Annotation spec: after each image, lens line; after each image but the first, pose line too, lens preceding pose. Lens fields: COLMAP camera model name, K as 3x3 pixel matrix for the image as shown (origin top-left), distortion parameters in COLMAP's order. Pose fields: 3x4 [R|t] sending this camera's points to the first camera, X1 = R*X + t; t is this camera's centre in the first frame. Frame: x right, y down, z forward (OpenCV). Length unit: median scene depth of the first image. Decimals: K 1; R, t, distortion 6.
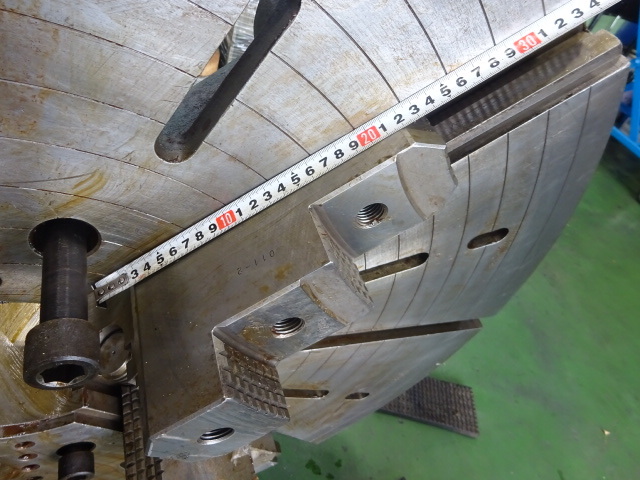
lens RADIAL K [[466.7, 0, 320.0], [0, 466.7, 240.0], [0, 0, 1]] dist [-0.004719, -0.003982]
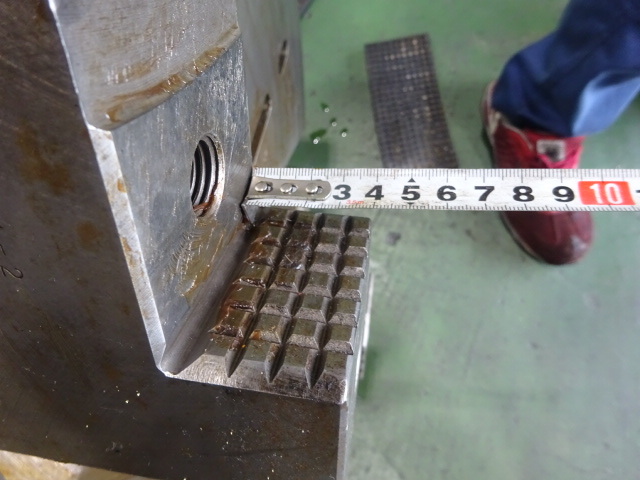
lens RADIAL K [[466.7, 0, 320.0], [0, 466.7, 240.0], [0, 0, 1]] dist [-0.004719, -0.003982]
pose [[0.390583, -0.894414, -0.217872, 0.010005], [0.795788, 0.209070, 0.568341, 0.049109], [-0.462781, -0.395364, 0.793424, 0.658911]]
